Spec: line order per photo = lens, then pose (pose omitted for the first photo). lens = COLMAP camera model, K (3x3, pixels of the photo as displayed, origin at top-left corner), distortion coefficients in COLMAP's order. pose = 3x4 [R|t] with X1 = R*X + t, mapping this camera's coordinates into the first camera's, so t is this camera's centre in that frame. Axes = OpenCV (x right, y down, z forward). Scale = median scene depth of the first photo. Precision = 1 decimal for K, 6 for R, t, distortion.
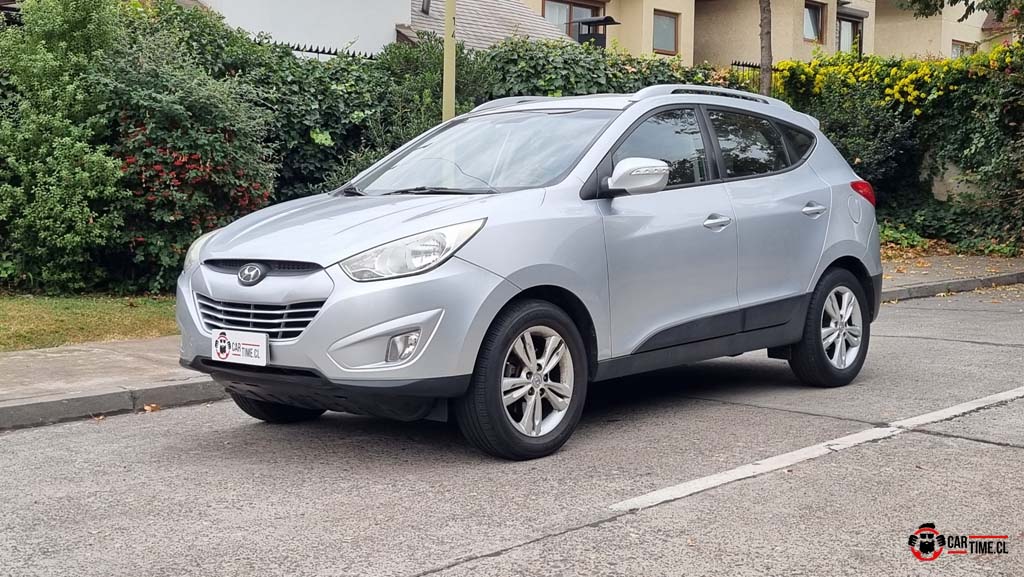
lens RADIAL K [[833.6, 0, 512.0], [0, 833.6, 288.5], [0, 0, 1]] dist [0.000418, -0.007286]
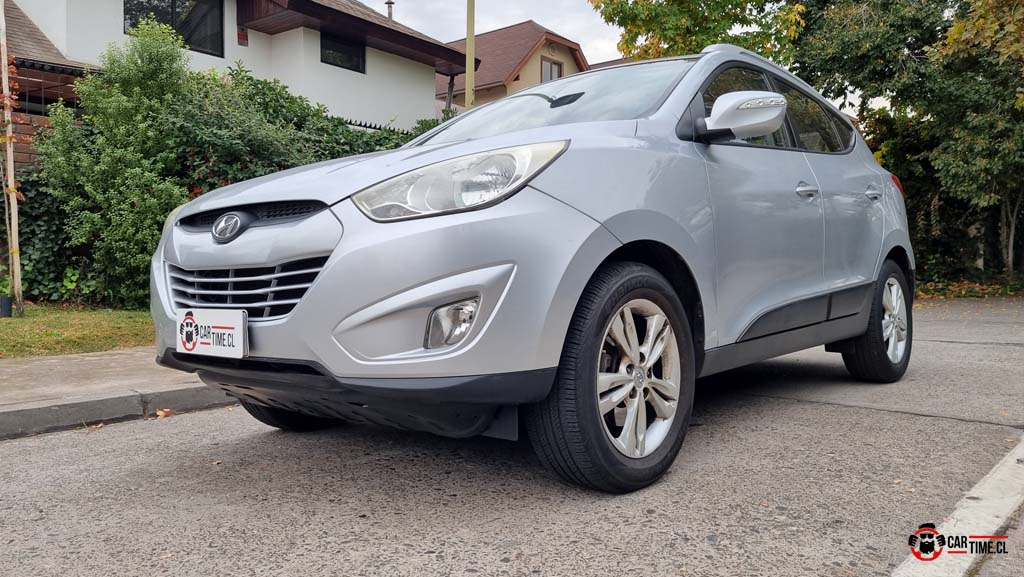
lens RADIAL K [[646.3, 0, 515.7], [0, 646.3, 287.7], [0, 0, 1]] dist [0.004475, 0.000900]
pose [[0.999945, -0.010270, -0.002294, -0.071829], [0.010191, 0.999440, -0.031871, 0.051666], [0.002620, 0.031846, 0.999489, 0.452858]]
